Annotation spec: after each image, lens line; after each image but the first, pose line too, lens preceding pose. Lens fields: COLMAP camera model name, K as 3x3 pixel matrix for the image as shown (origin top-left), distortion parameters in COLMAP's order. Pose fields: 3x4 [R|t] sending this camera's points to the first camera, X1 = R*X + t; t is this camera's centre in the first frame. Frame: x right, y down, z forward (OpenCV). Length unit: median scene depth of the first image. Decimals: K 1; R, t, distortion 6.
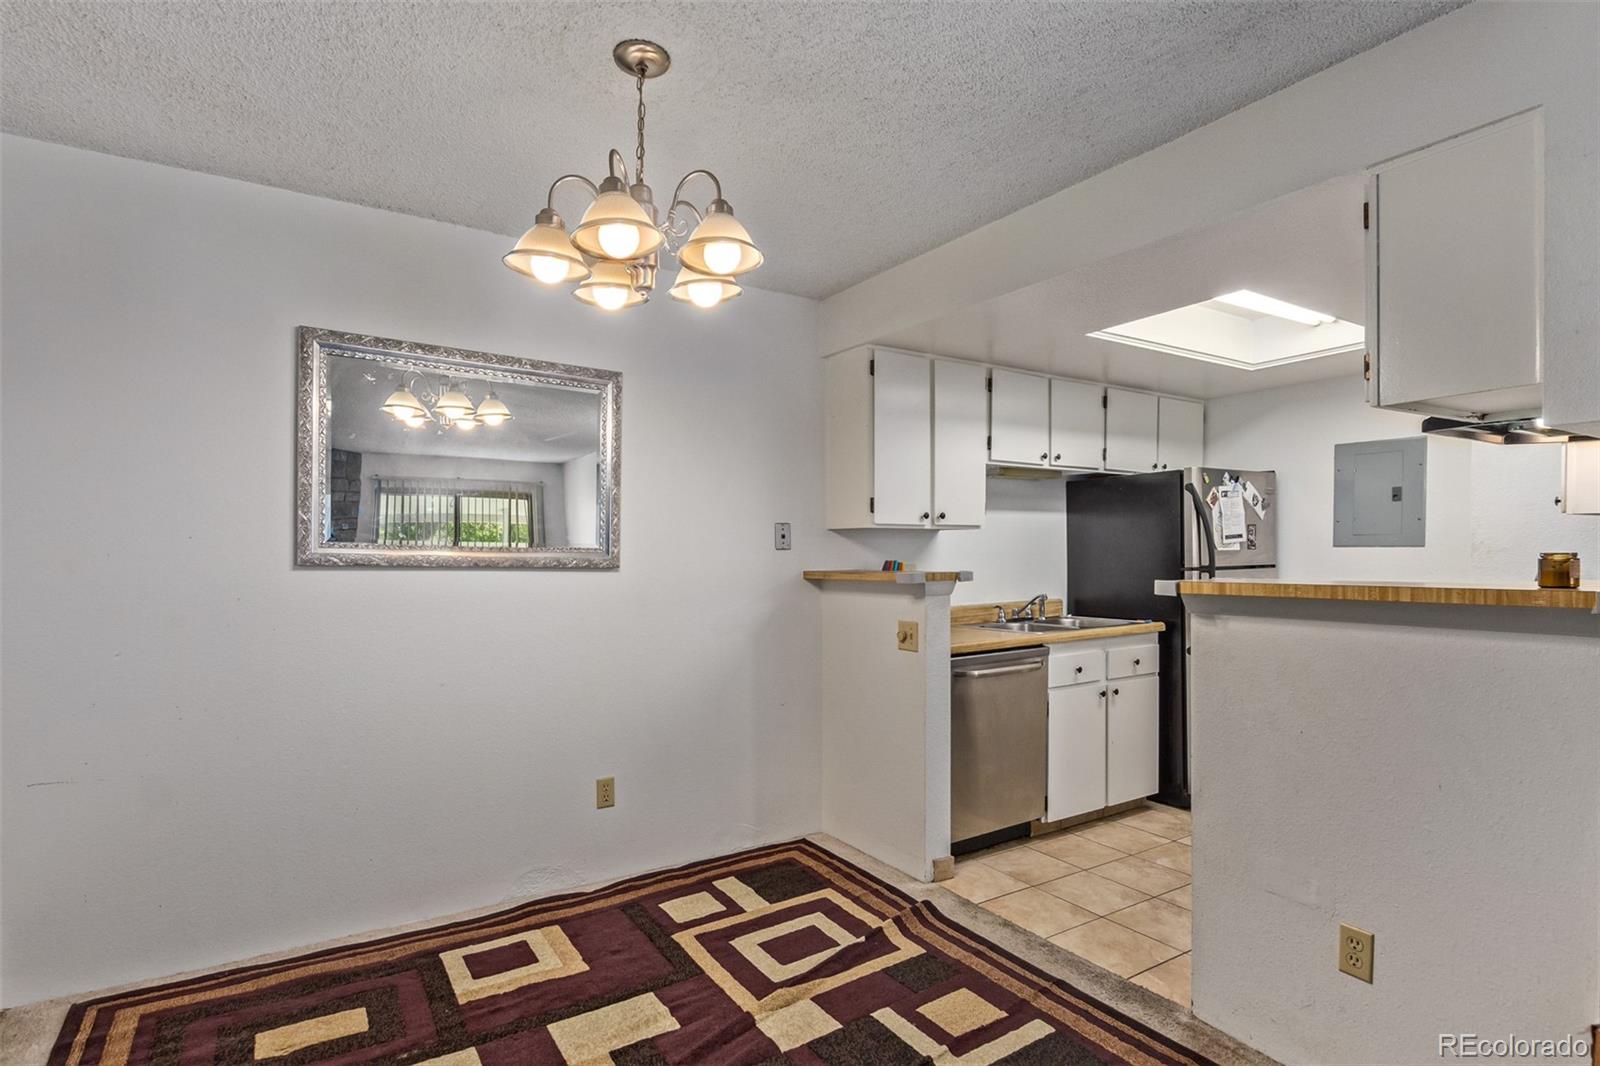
lens RADIAL K [[816.2, 0, 796.8], [0, 816.2, 567.9], [0, 0, 1]] dist [-0.002945, 0.001415]
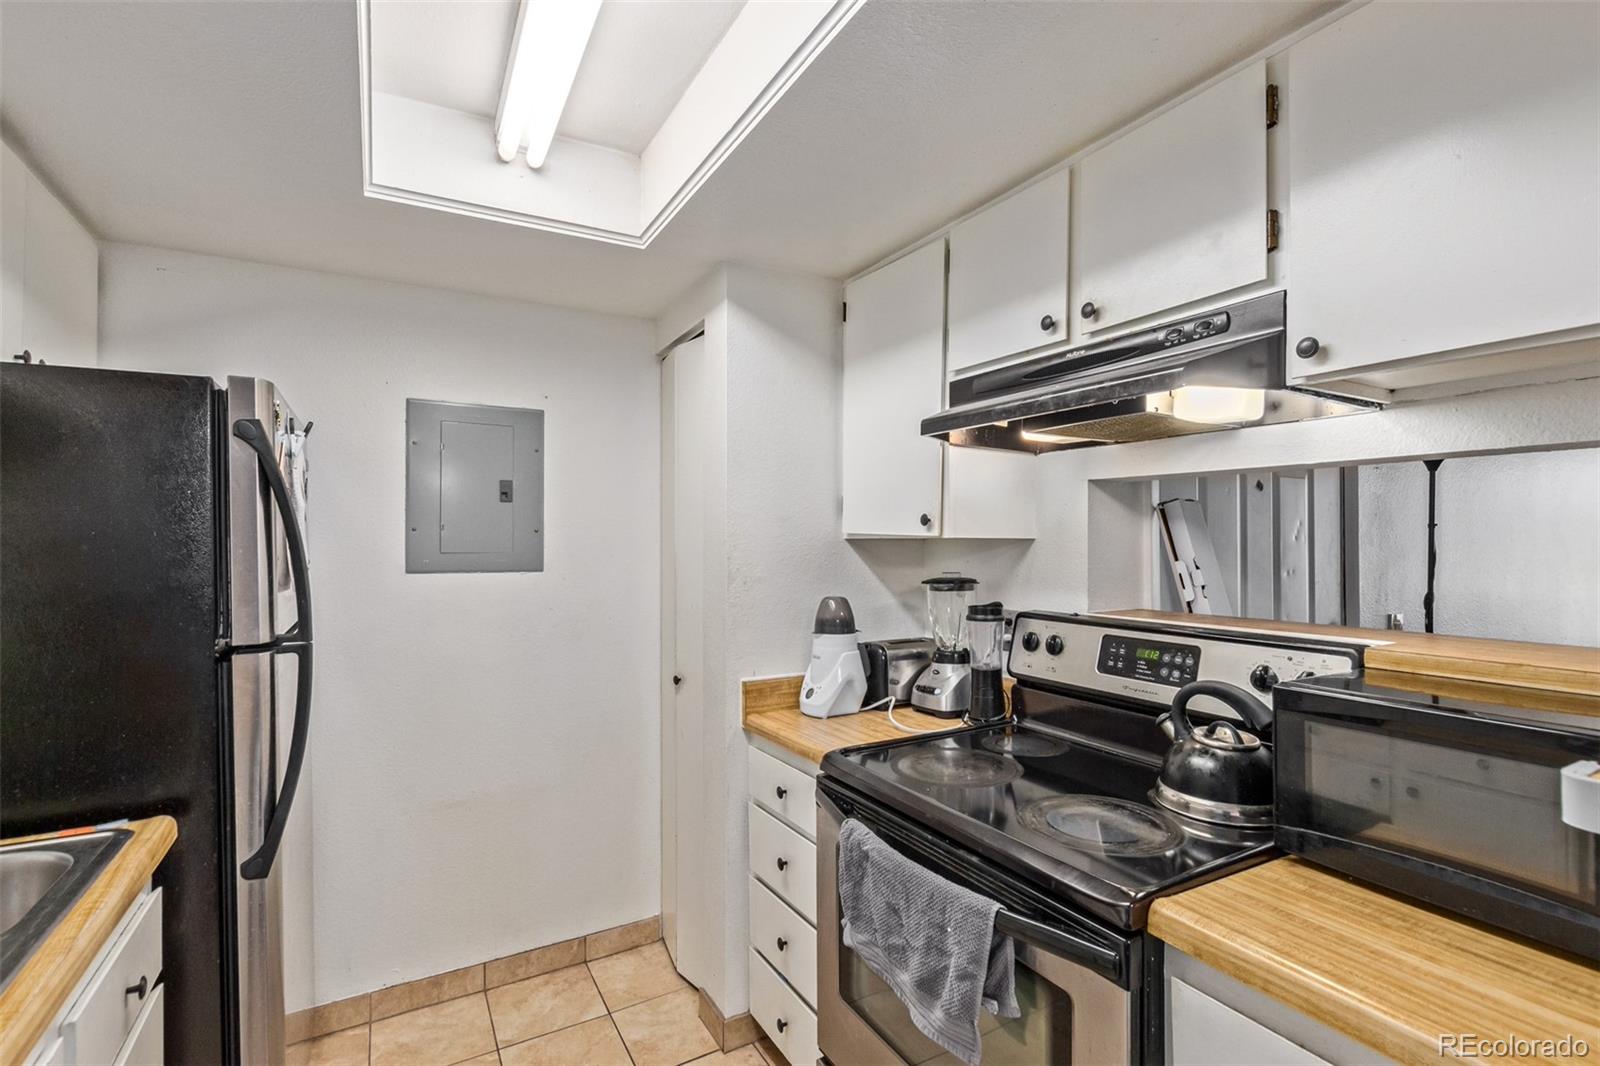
lens RADIAL K [[744.8, 0, 806.9], [0, 744.8, 541.7], [0, 0, 1]] dist [0.010531, -0.004718]
pose [[0.065657, 0.008691, 0.997804, 0.177219], [0.022824, 0.999687, -0.010209, -0.043451], [-0.997581, 0.023444, 0.065438, 0.813506]]
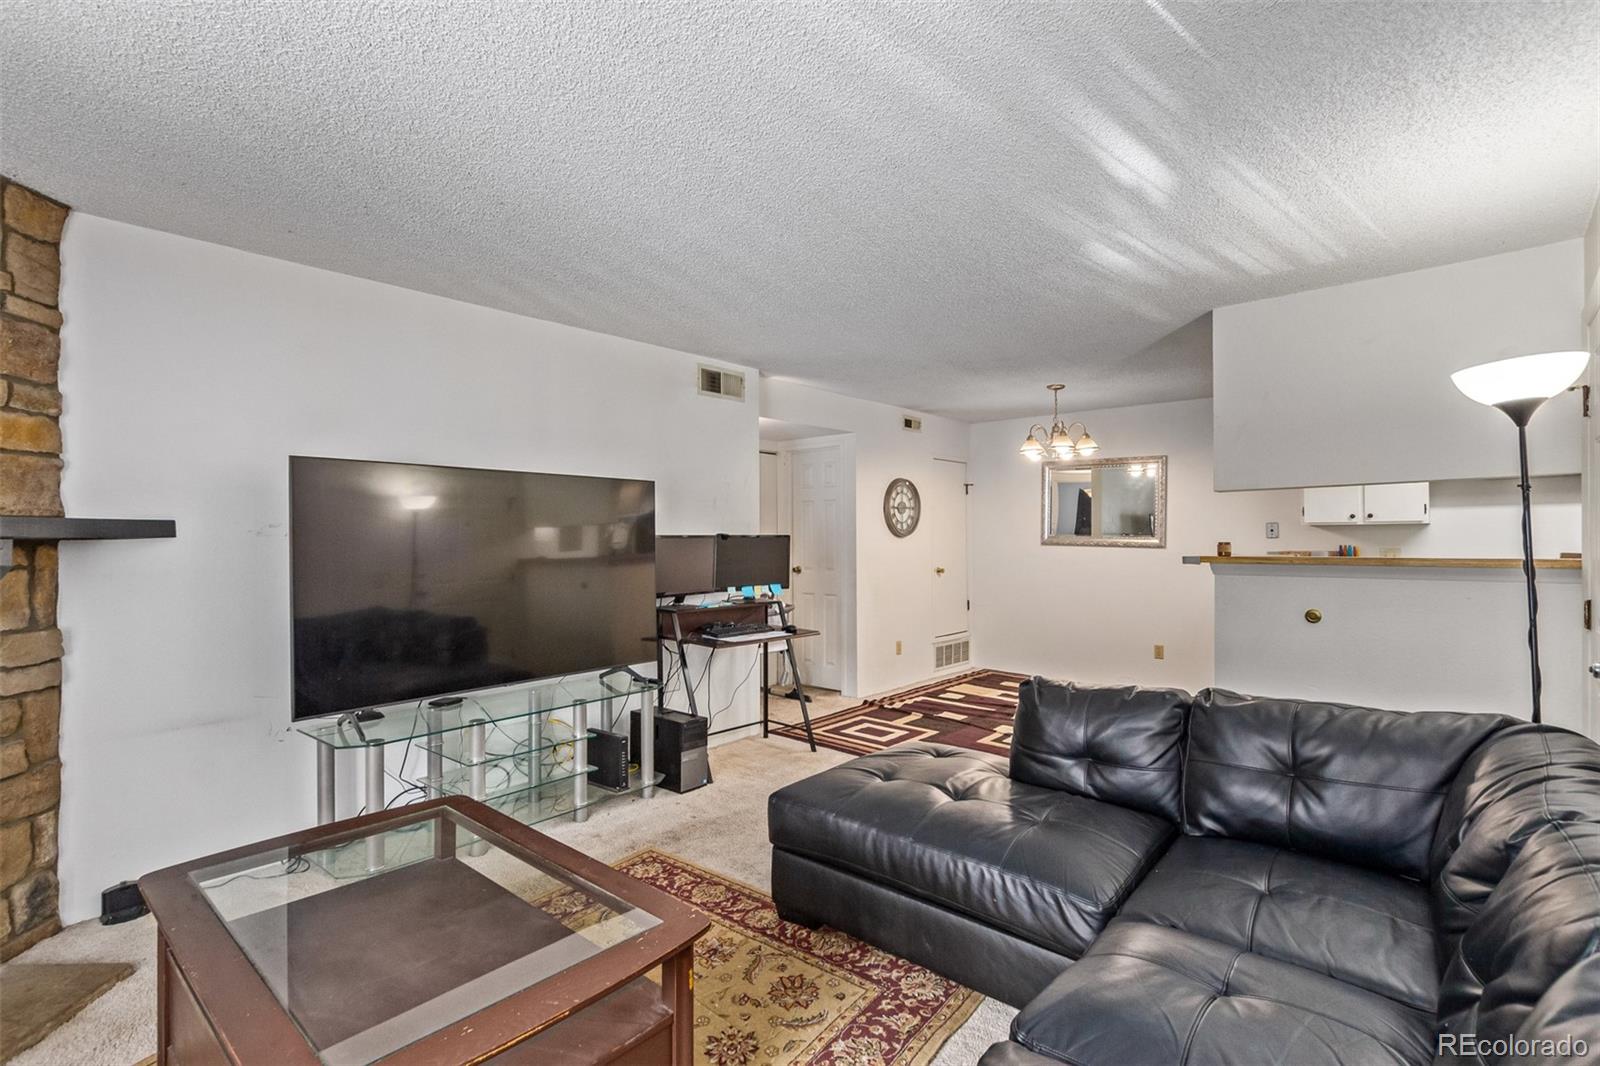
lens RADIAL K [[744.8, 0, 810.4], [0, 744.8, 538.5], [0, 0, 1]] dist [0.010531, -0.004718]
pose [[0.263239, 0.000338, -0.964731, 1.257597], [-0.015634, 0.999870, -0.003916, -0.000048], [0.964604, 0.016114, 0.263210, -0.362002]]
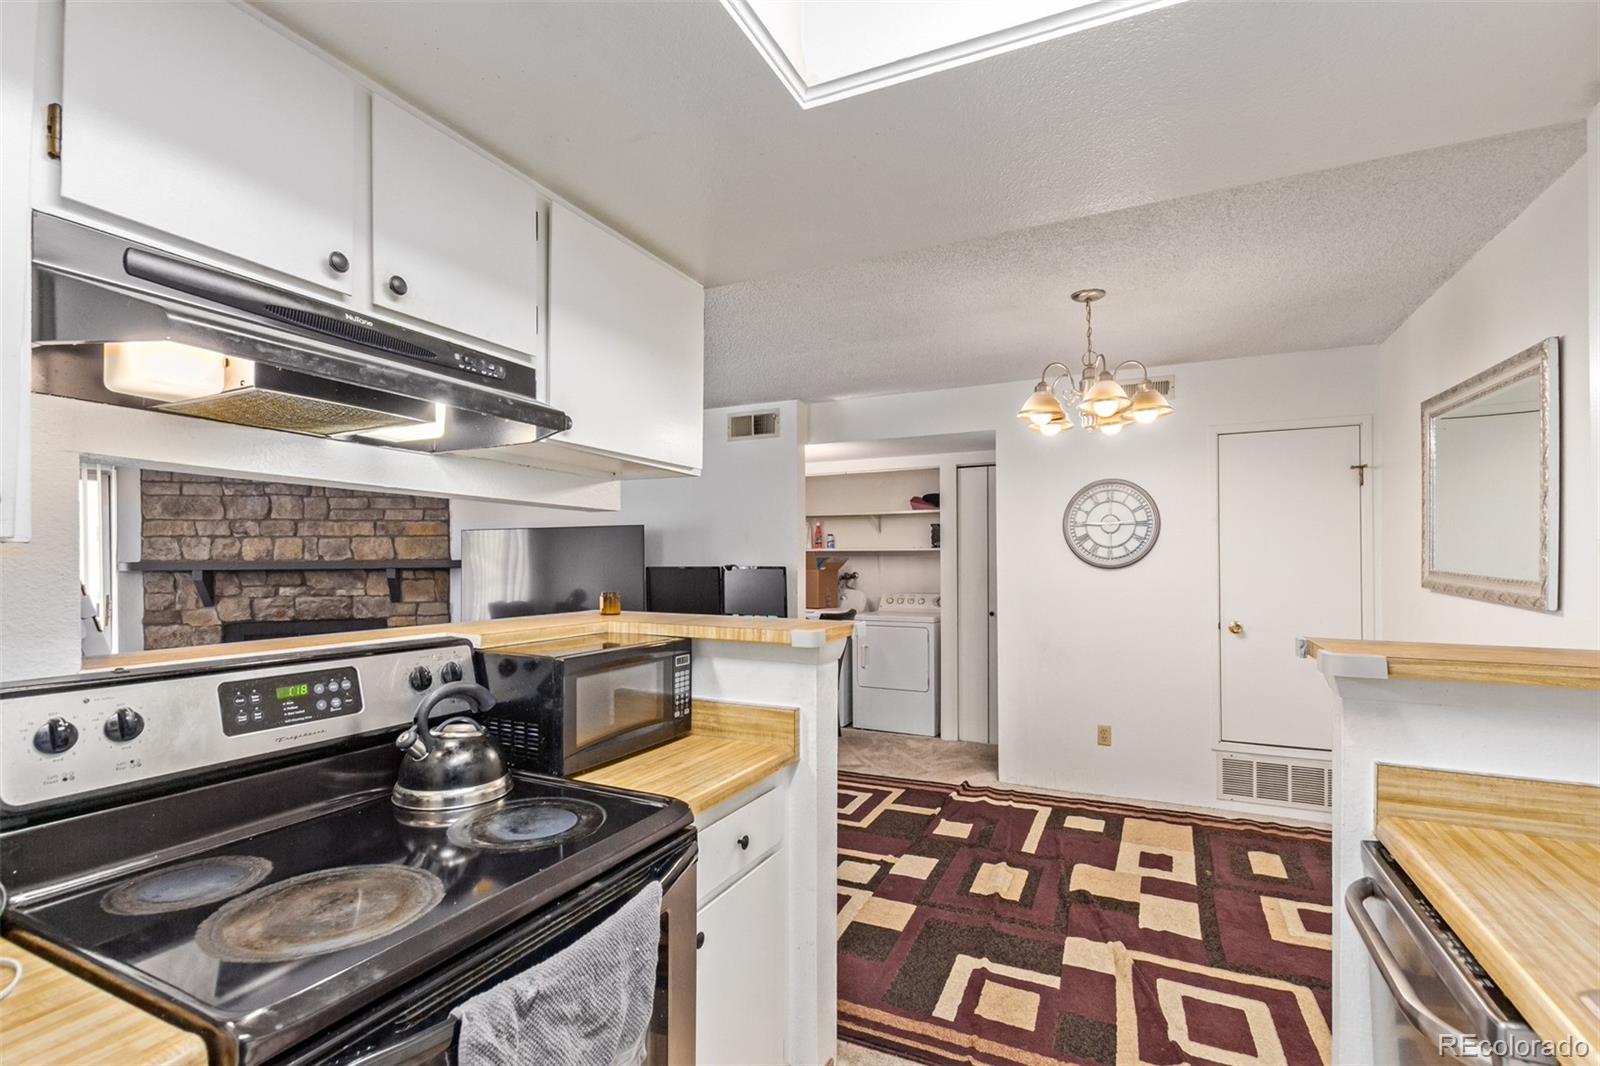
lens RADIAL K [[744.8, 0, 796.5], [0, 744.8, 560.5], [0, 0, 1]] dist [0.010531, -0.004718]
pose [[-0.858264, 0.006936, -0.513161, 0.611032], [-0.004481, 0.999769, 0.021009, -0.049463], [0.513189, 0.020331, -0.858035, 1.081879]]
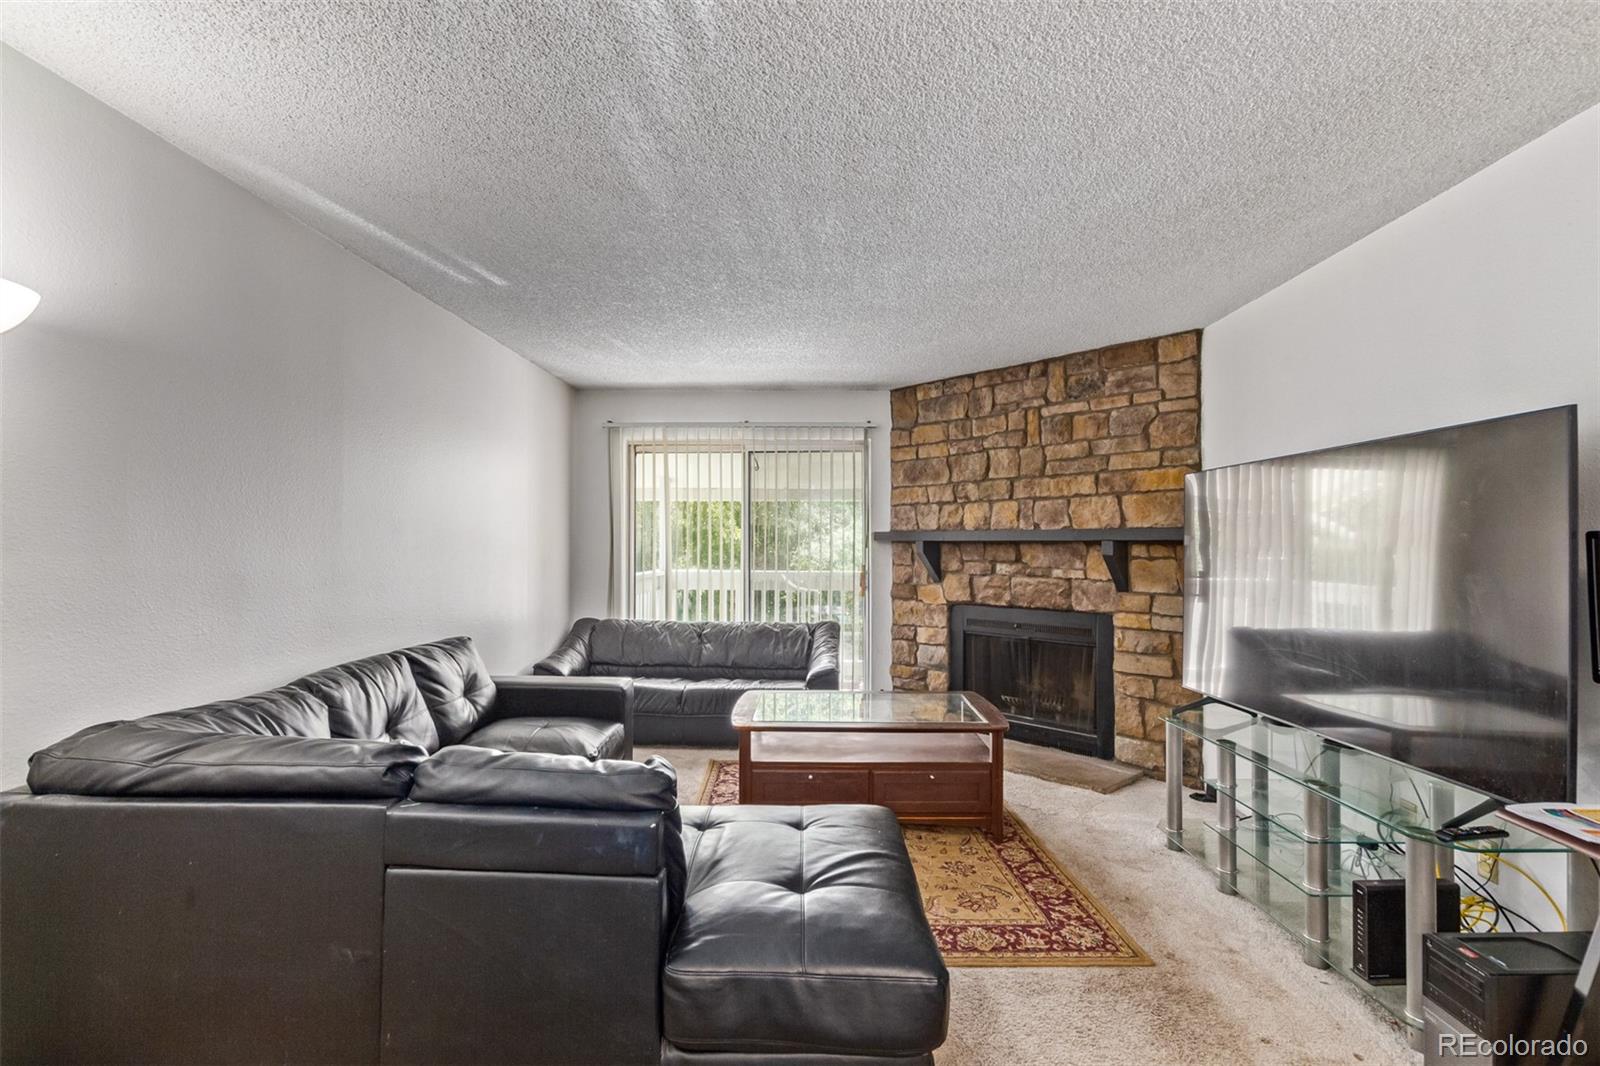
lens RADIAL K [[744.8, 0, 824.9], [0, 744.8, 539.0], [0, 0, 1]] dist [0.010531, -0.004718]
pose [[-0.826029, 0.002199, 0.563623, 0.251008], [0.008514, 0.999927, 0.008576, -0.008189], [-0.563563, 0.011883, -0.825987, 0.352283]]
